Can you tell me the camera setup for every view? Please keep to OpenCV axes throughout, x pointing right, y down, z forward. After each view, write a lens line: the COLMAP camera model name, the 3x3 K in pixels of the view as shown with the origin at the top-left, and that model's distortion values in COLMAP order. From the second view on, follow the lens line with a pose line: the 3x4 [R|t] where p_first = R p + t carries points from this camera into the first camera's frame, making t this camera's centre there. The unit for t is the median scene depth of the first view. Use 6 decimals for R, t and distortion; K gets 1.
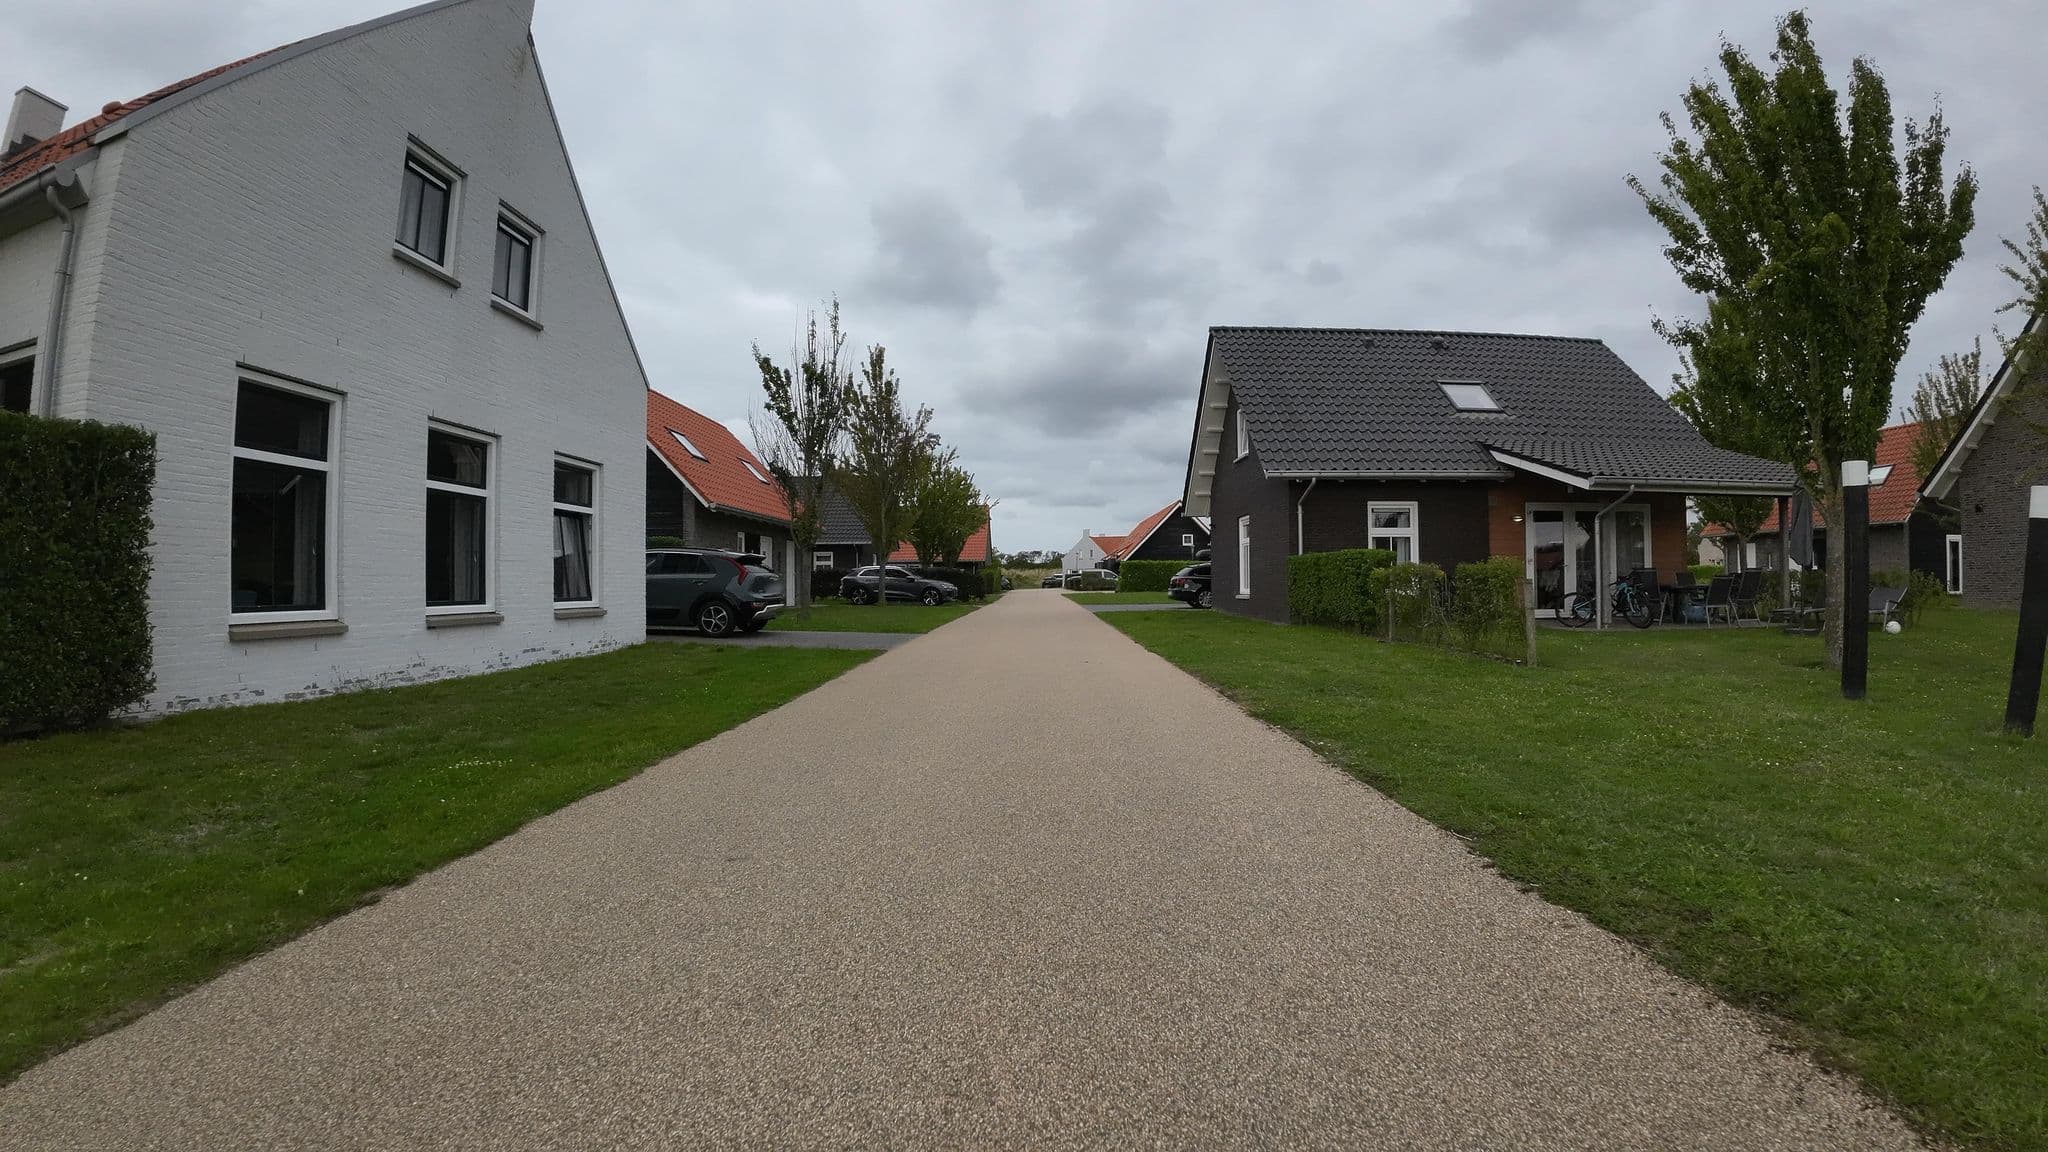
lens RADIAL K [[1241.9, 0, 1024.0], [0, 1241.9, 576.0], [0, 0, 1]] dist [-0.185052, 0.000211]
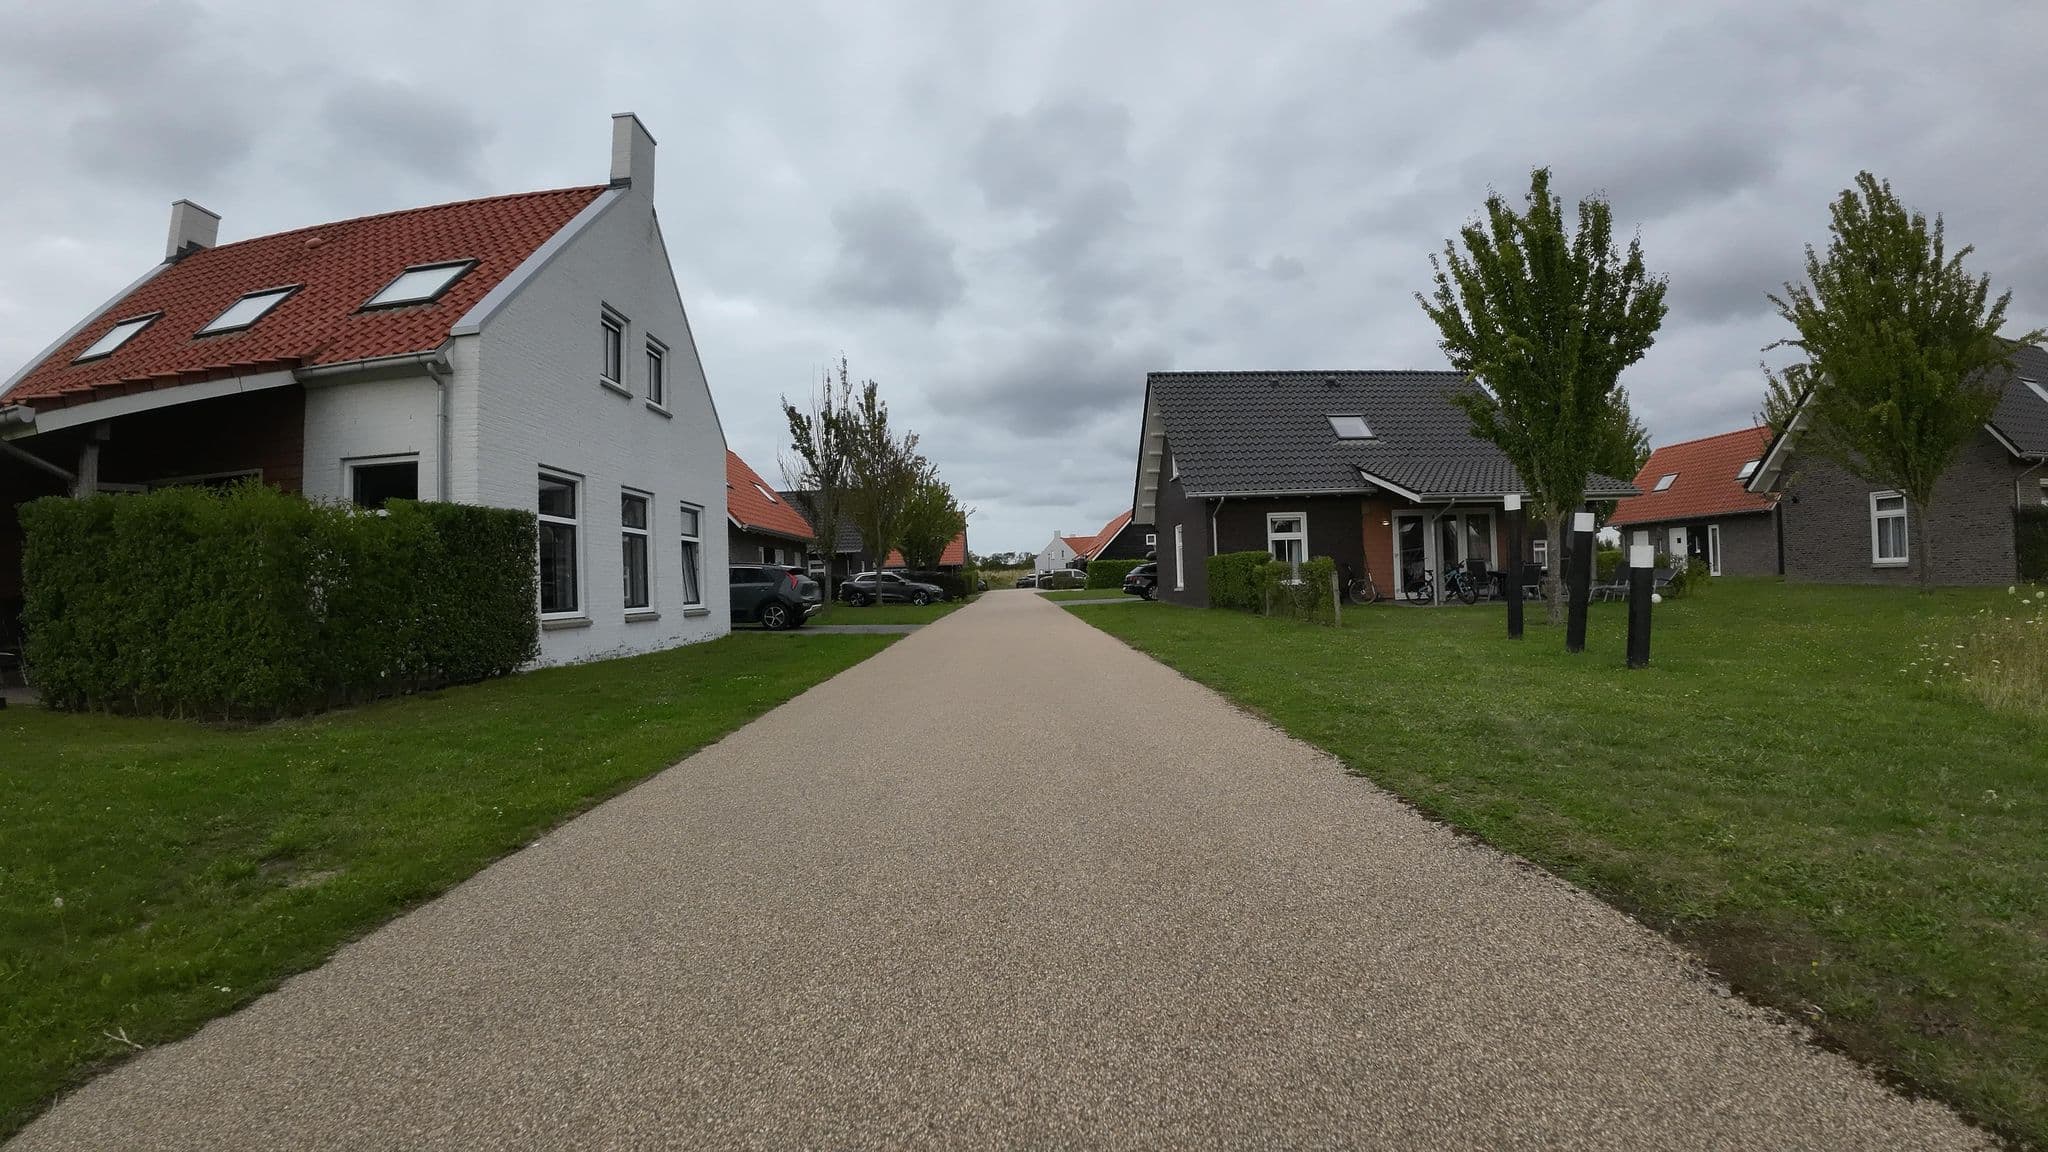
lens RADIAL K [[1266.3, 0, 1024.0], [0, 1266.3, 576.0], [0, 0, 1]] dist [-0.152006, -0.000021]
pose [[0.999384, -0.027656, 0.021626, -0.006051], [0.027666, 0.999617, -0.000146, -0.000678], [-0.021614, 0.000744, 0.999766, -0.230825]]
